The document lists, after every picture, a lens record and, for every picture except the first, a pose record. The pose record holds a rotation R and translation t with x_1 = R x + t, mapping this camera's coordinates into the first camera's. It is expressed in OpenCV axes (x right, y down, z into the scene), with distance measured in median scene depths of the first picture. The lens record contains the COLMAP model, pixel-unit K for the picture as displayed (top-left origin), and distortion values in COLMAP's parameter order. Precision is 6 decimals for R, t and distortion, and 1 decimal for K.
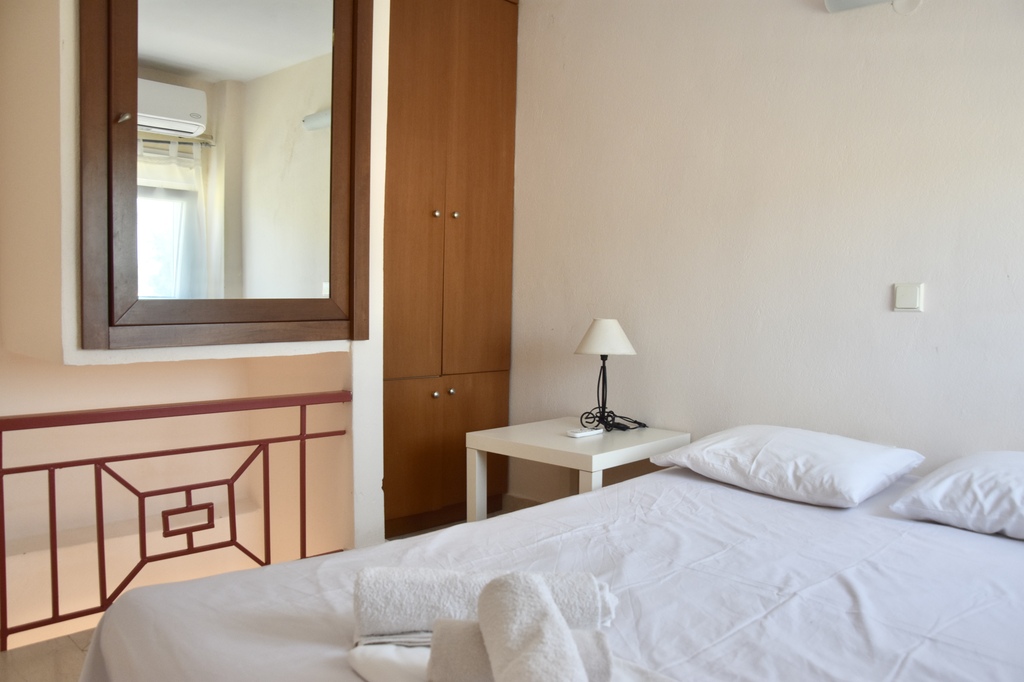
lens RADIAL K [[813.9, 0, 517.8], [0, 813.9, 348.3], [0, 0, 1]] dist [-0.146871, 0.109981]
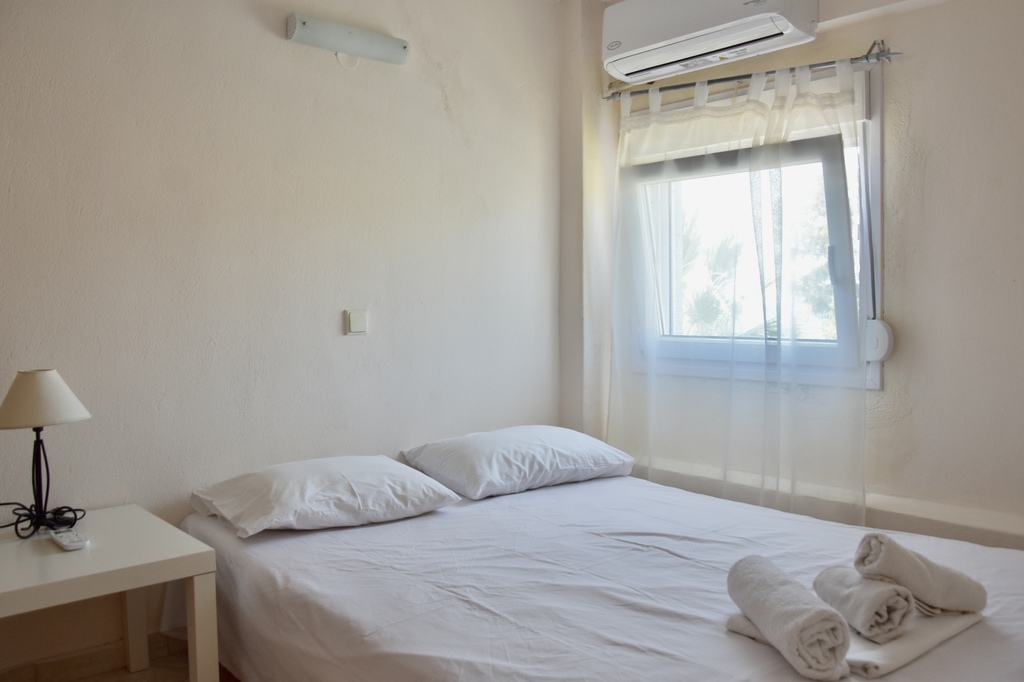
lens RADIAL K [[813.9, 0, 517.8], [0, 813.9, 348.3], [0, 0, 1]] dist [-0.146871, 0.109981]
pose [[0.073560, -0.061525, 0.995391, -0.692887], [0.077613, 0.995421, 0.055791, -0.081170], [-0.994266, 0.073152, 0.077998, 0.753797]]
